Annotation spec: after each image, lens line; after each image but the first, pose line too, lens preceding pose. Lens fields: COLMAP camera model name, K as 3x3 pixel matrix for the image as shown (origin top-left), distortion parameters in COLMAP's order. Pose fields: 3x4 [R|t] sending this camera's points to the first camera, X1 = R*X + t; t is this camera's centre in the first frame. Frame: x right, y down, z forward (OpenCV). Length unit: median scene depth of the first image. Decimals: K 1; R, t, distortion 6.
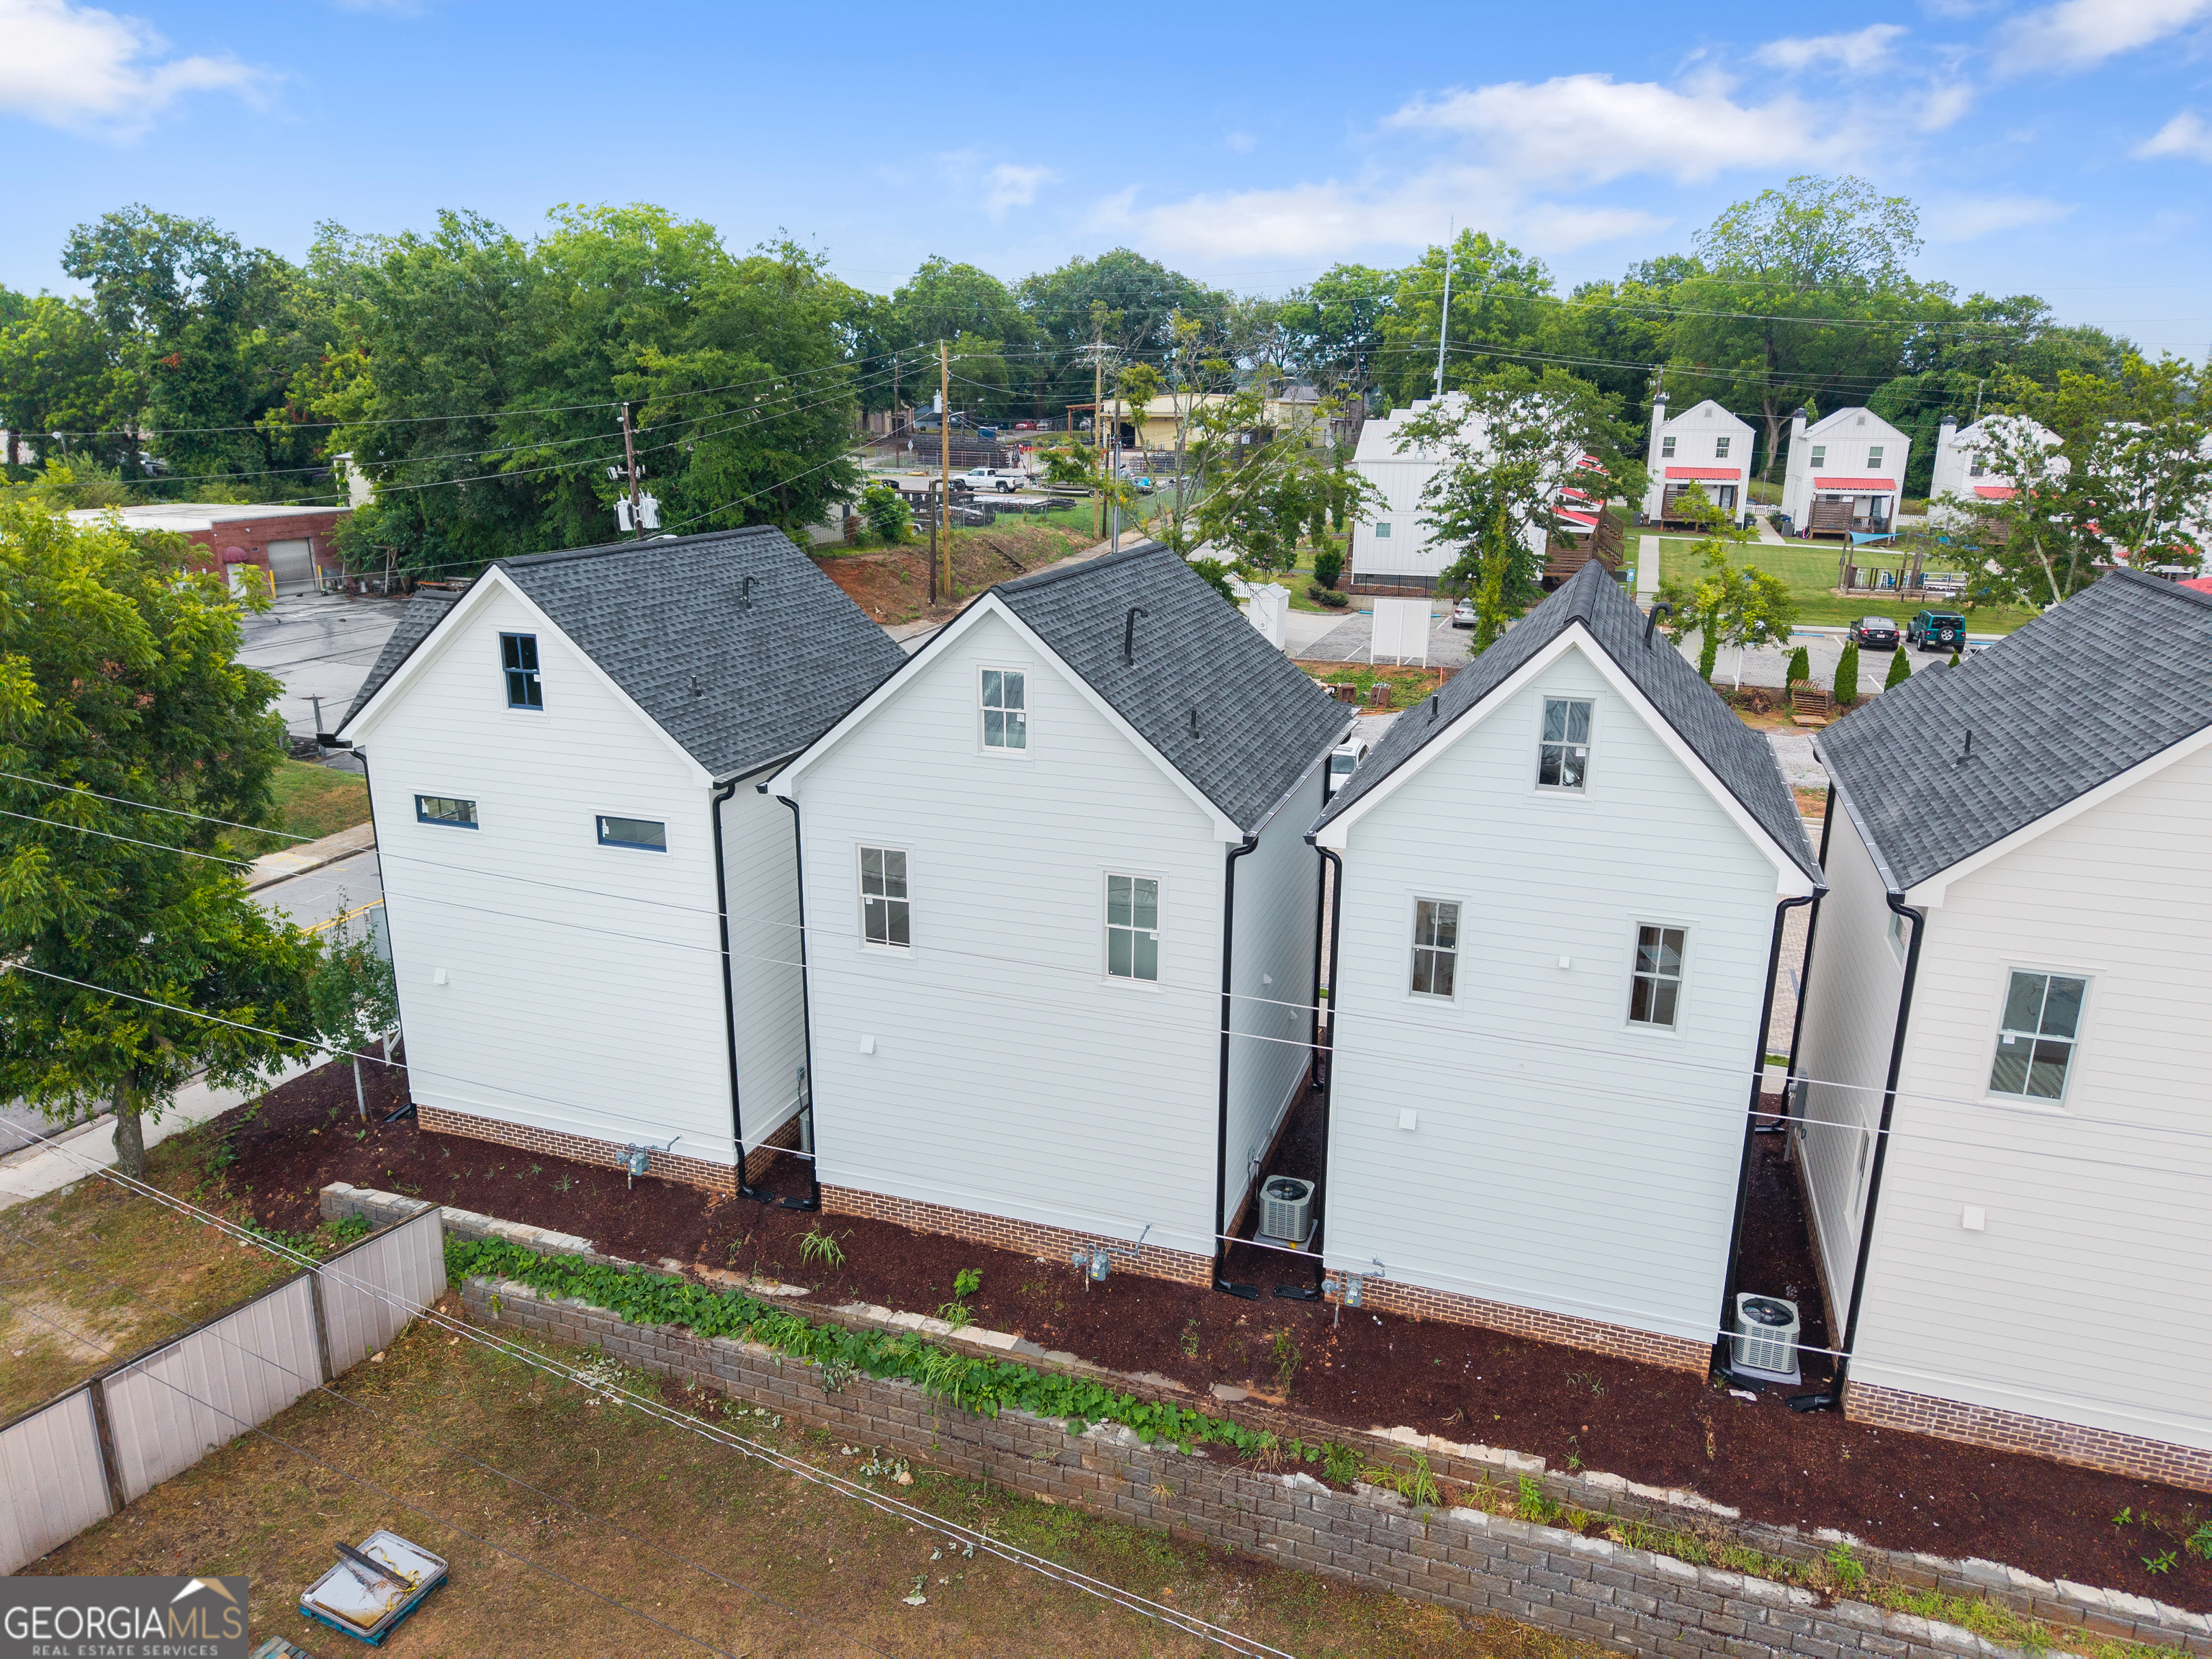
lens RADIAL K [[1480.0, 0, 1109.0], [0, 1480.0, 834.9], [0, 0, 1]] dist [0.014263, -0.010953]
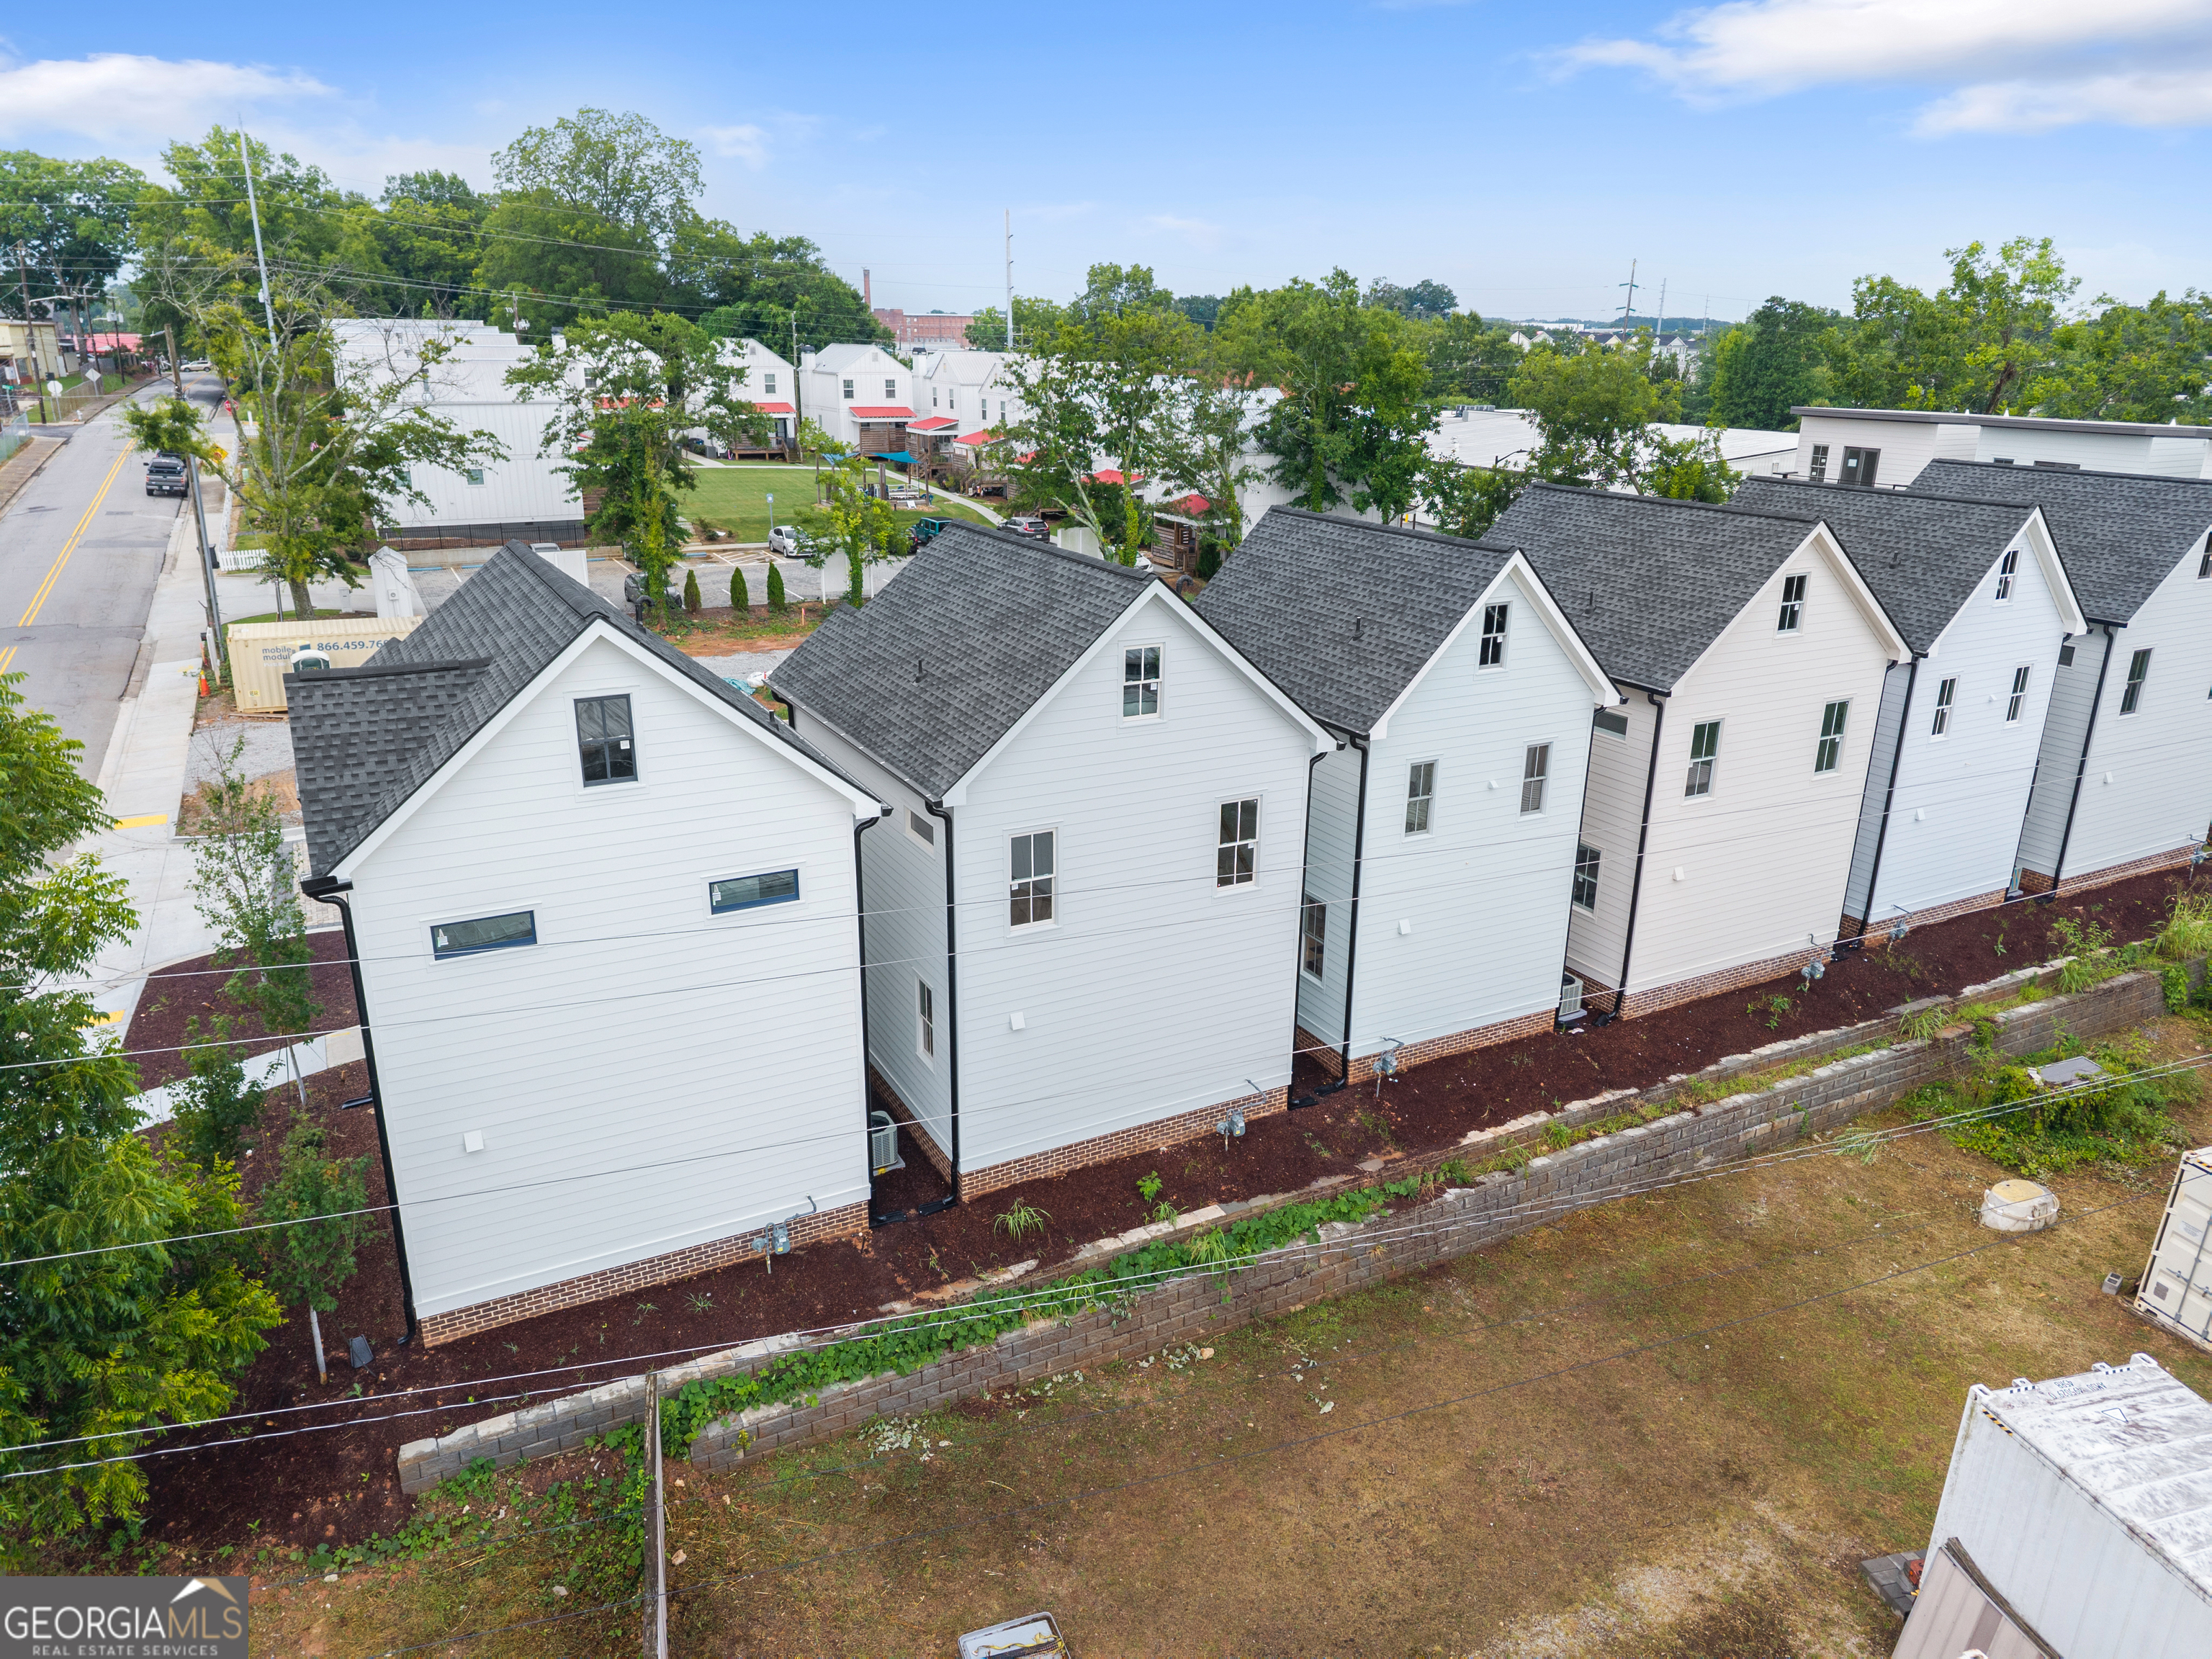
lens RADIAL K [[1480.0, 0, 1105.2], [0, 1480.0, 822.9], [0, 0, 1]] dist [0.014263, -0.010953]
pose [[0.678853, -0.232444, 0.696511, -0.838961], [0.199581, 0.971271, 0.129617, -0.122519], [-0.706630, 0.051020, 0.705742, 0.207061]]
